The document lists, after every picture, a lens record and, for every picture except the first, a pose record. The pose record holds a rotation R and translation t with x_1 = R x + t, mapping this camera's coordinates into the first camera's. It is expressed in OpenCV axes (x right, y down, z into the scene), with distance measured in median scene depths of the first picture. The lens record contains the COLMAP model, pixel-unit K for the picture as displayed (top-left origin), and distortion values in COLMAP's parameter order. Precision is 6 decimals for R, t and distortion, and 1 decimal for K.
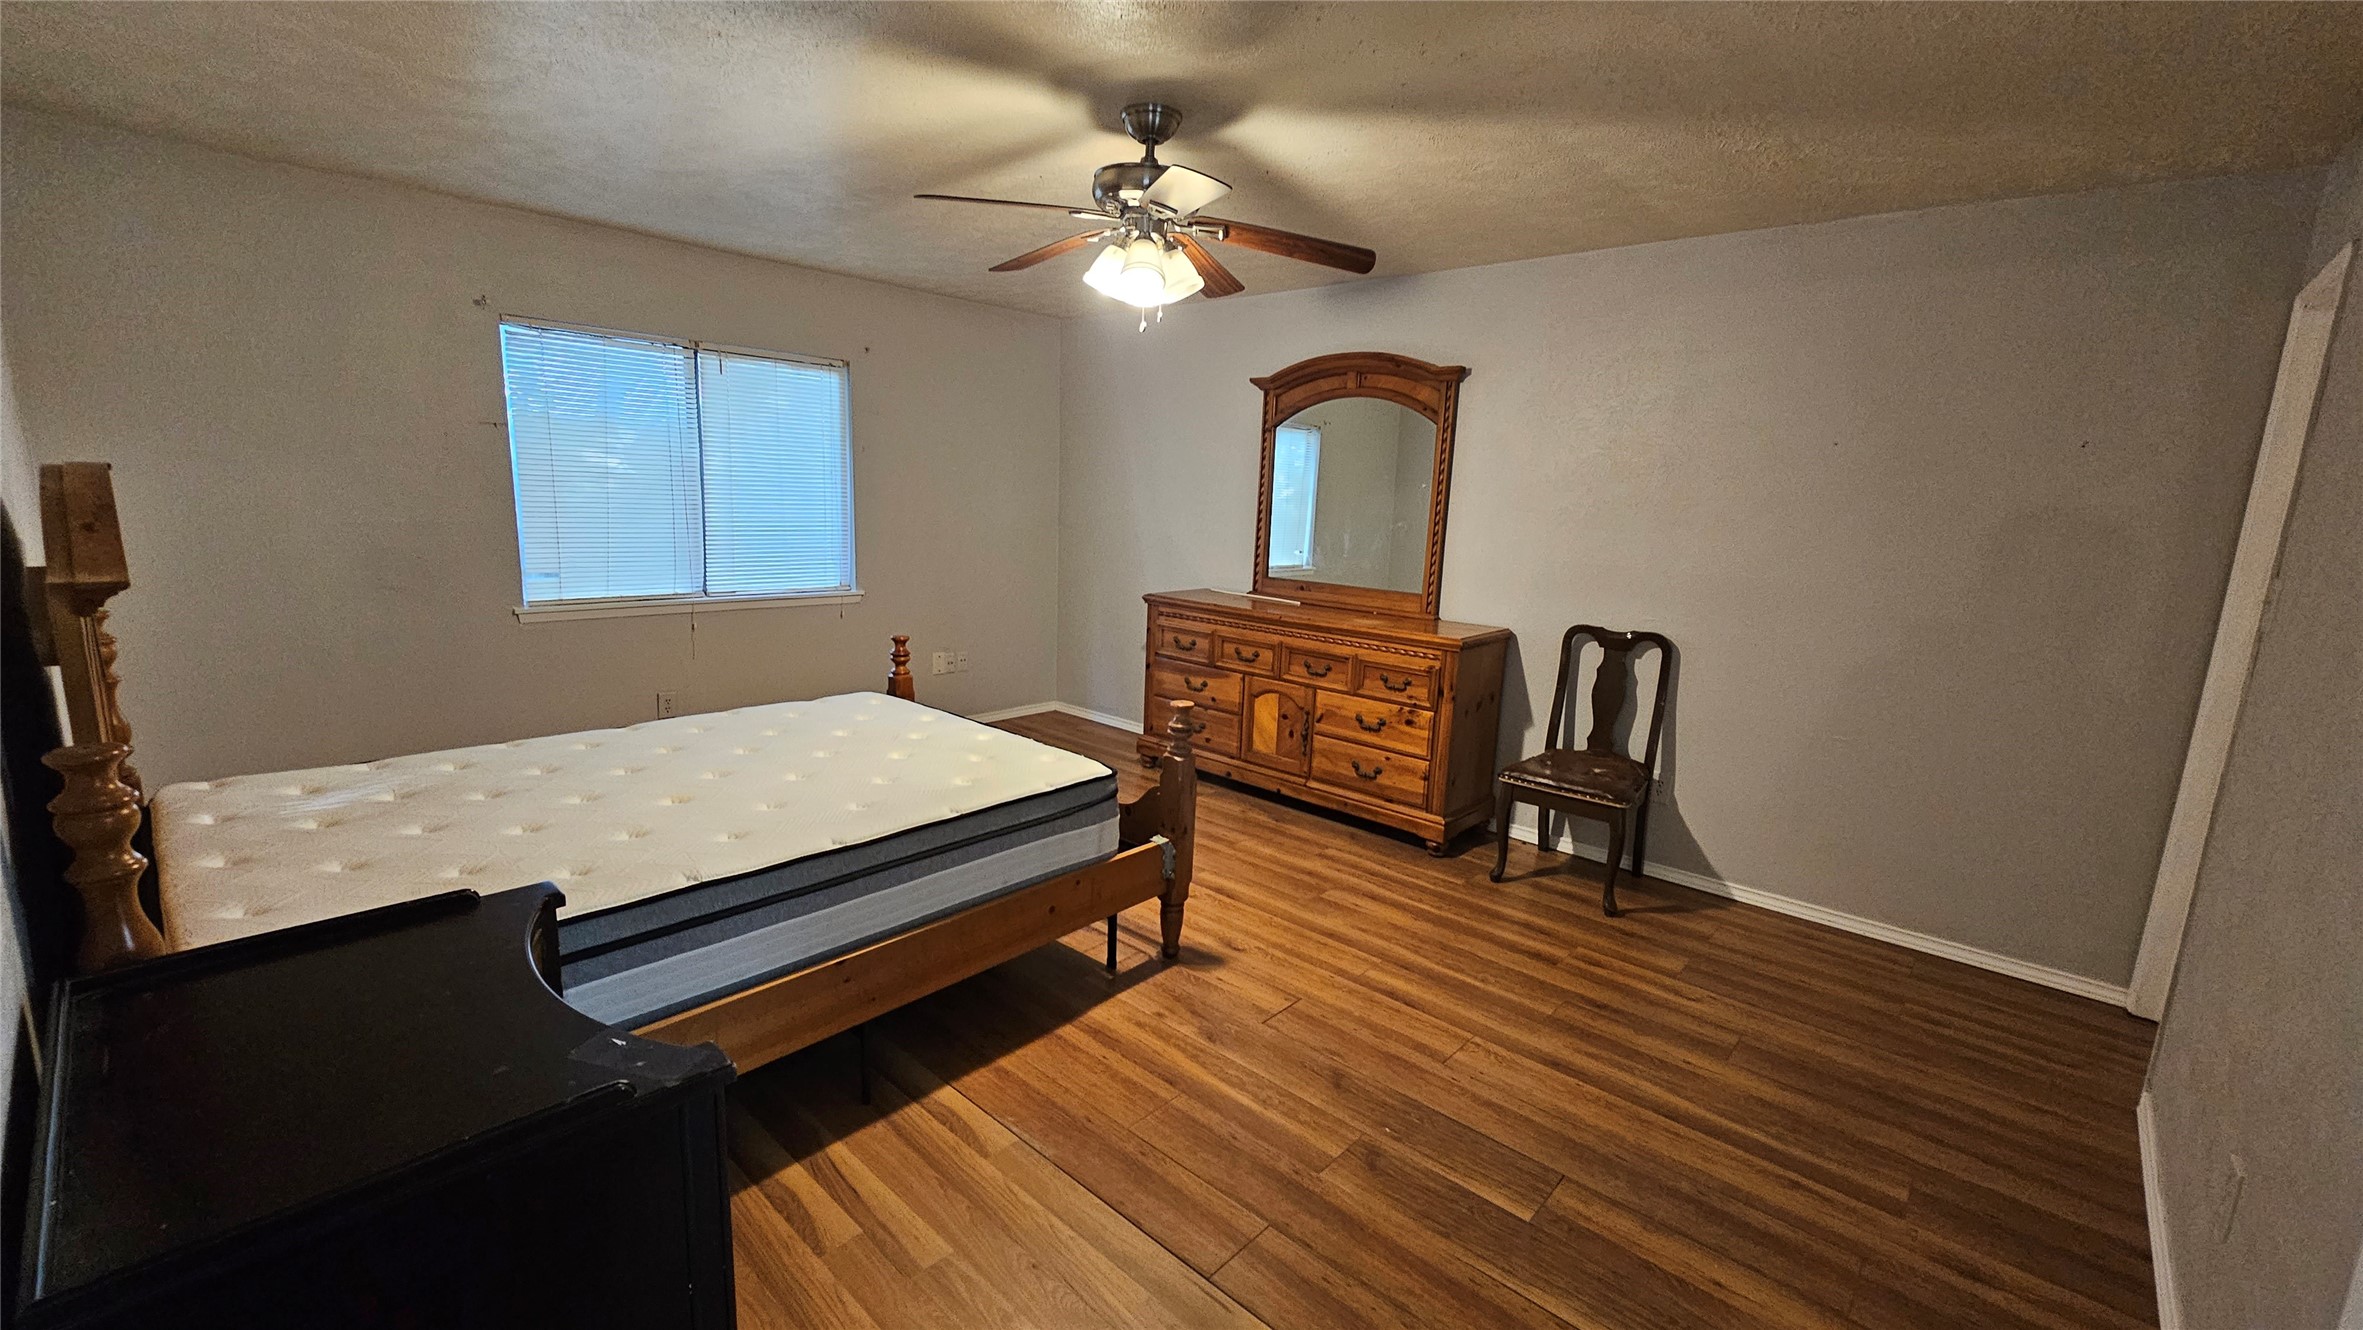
lens RADIAL K [[968.2, 0, 1189.6], [0, 968.2, 673.7], [0, 0, 1]] dist [-0.002248, 0.001332]
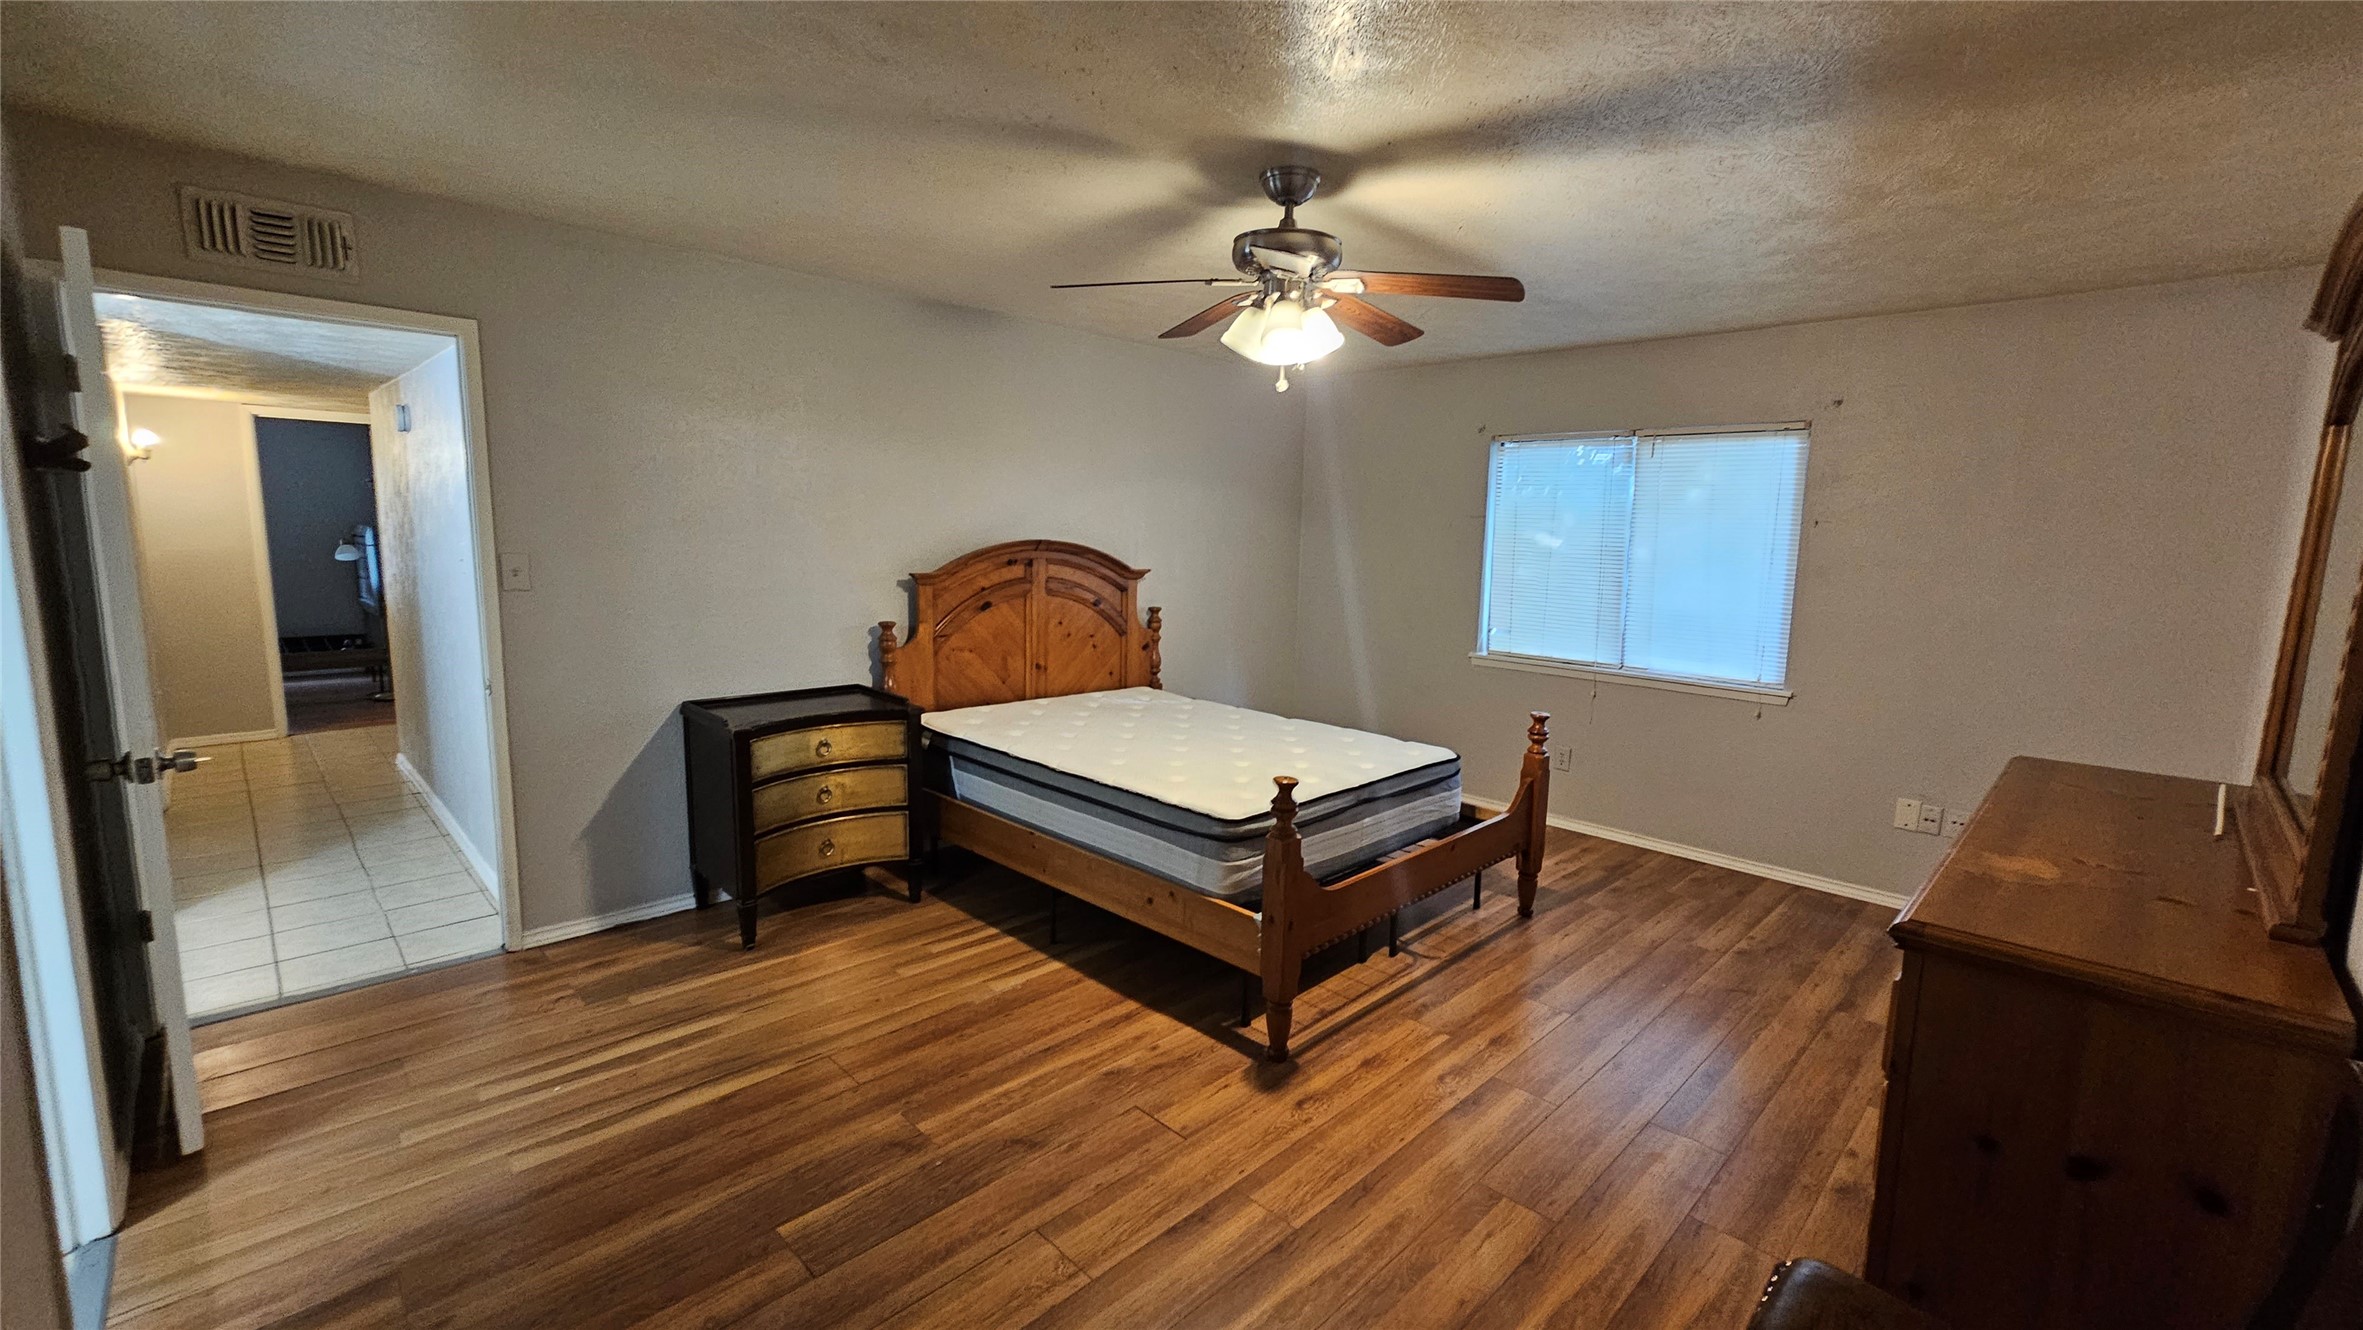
lens RADIAL K [[968.2, 0, 1192.4], [0, 968.2, 662.3], [0, 0, 1]] dist [-0.002248, 0.001332]
pose [[-0.051649, 0.095605, -0.994078, 0.991170], [-0.215367, 0.970918, 0.104567, -0.169819], [0.975166, 0.219493, -0.029557, 1.019544]]
